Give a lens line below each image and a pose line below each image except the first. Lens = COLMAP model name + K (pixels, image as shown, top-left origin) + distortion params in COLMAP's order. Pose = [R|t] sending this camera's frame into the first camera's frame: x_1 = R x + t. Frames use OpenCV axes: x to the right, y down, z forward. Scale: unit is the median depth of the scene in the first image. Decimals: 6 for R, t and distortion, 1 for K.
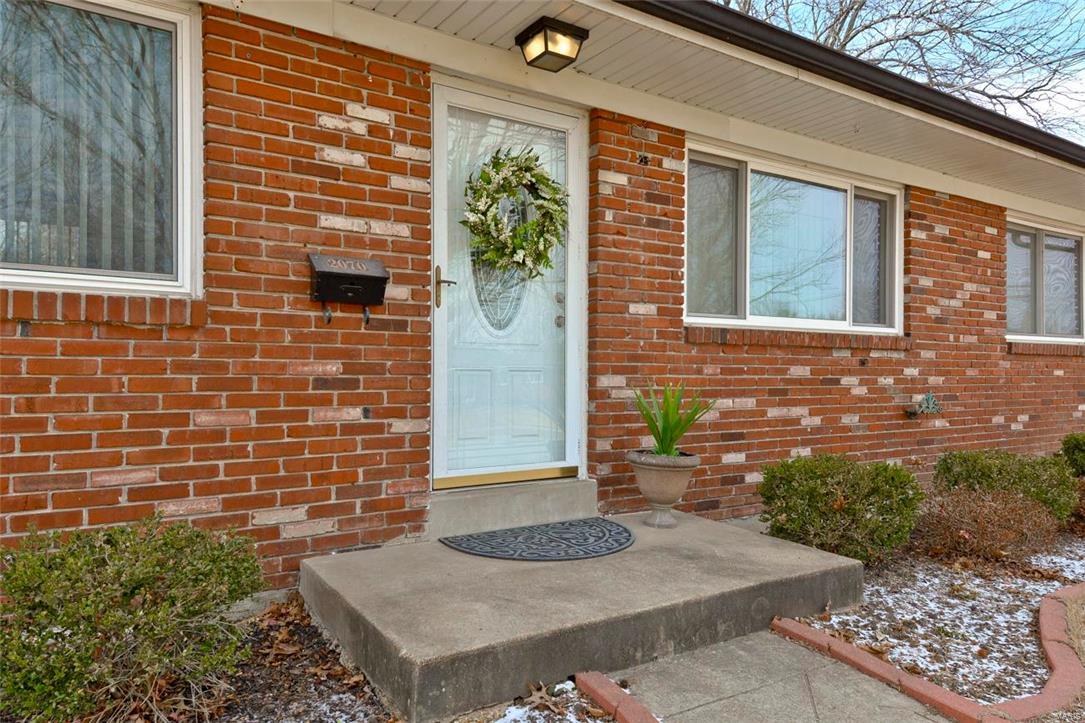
lens RADIAL K [[736.4, 0, 539.8], [0, 736.4, 369.2], [0, 0, 1]] dist [0.062918, -0.003421]
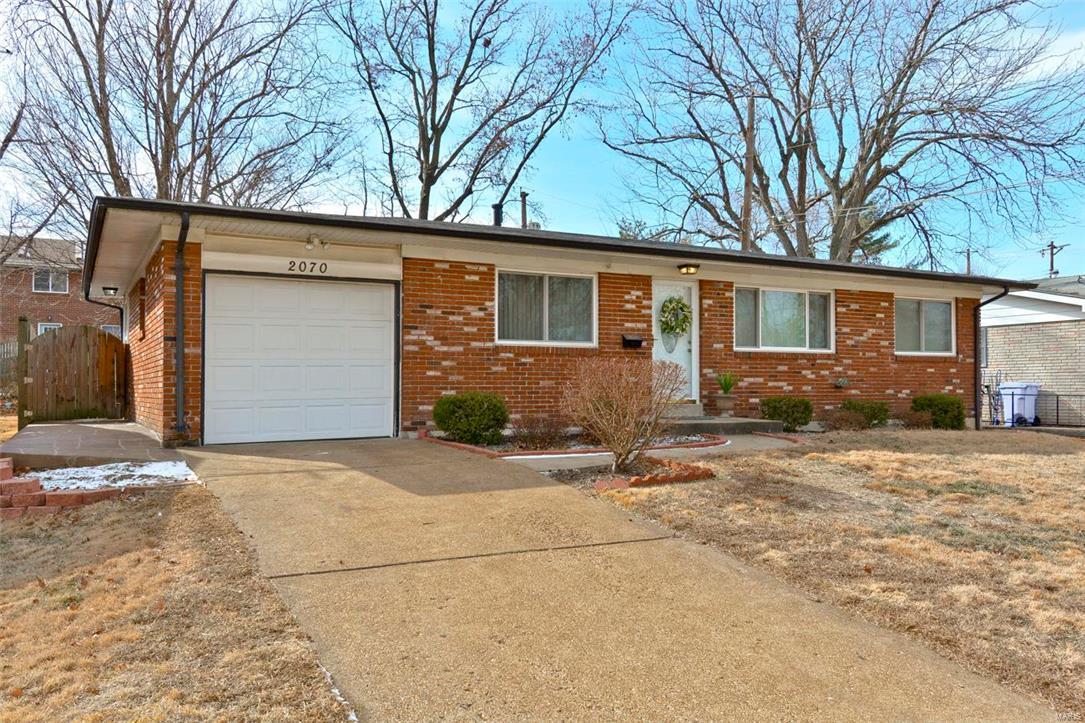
lens RADIAL K [[869.0, 0, 541.8], [0, 869.0, 369.0], [0, 0, 1]] dist [0.048603, 0.005989]
pose [[0.996257, -0.006132, -0.086225, -0.257662], [0.004696, 0.999847, -0.016848, 0.063256], [0.086315, 0.016380, 0.996133, -2.473328]]
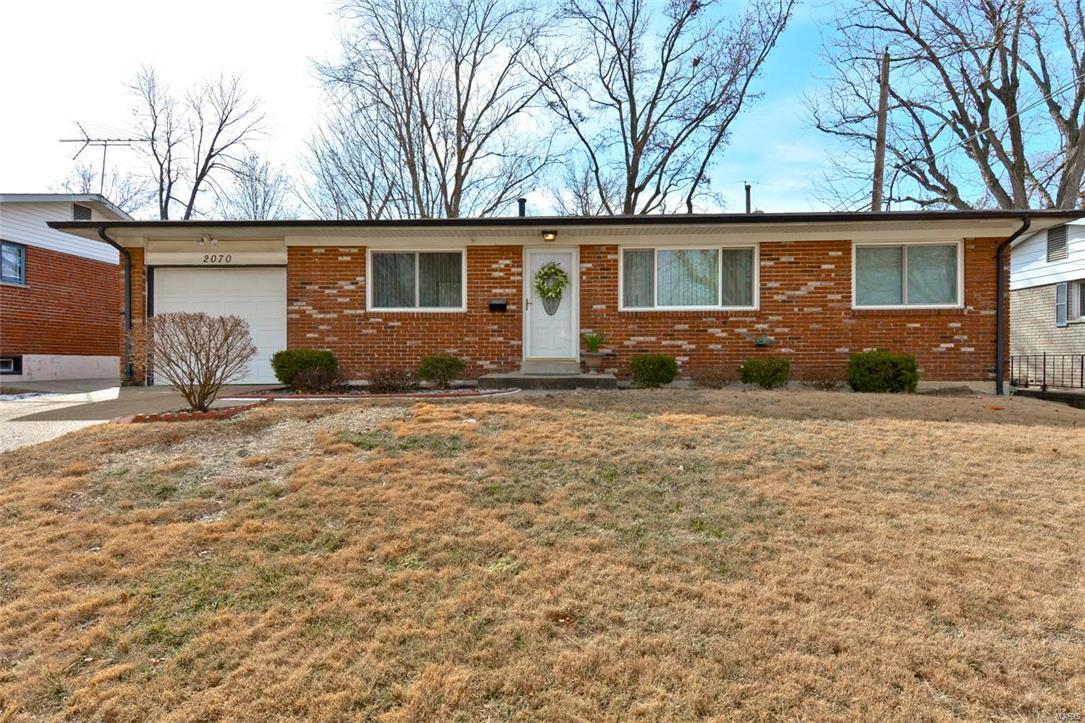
lens RADIAL K [[639.3, 0, 538.8], [0, 639.3, 365.7], [0, 0, 1]] dist [0.063811, -0.009105]
pose [[0.806302, 0.003926, -0.591491, 1.522028], [0.006858, 0.999849, 0.015984, 0.118593], [0.591465, -0.016944, 0.806153, -1.287799]]
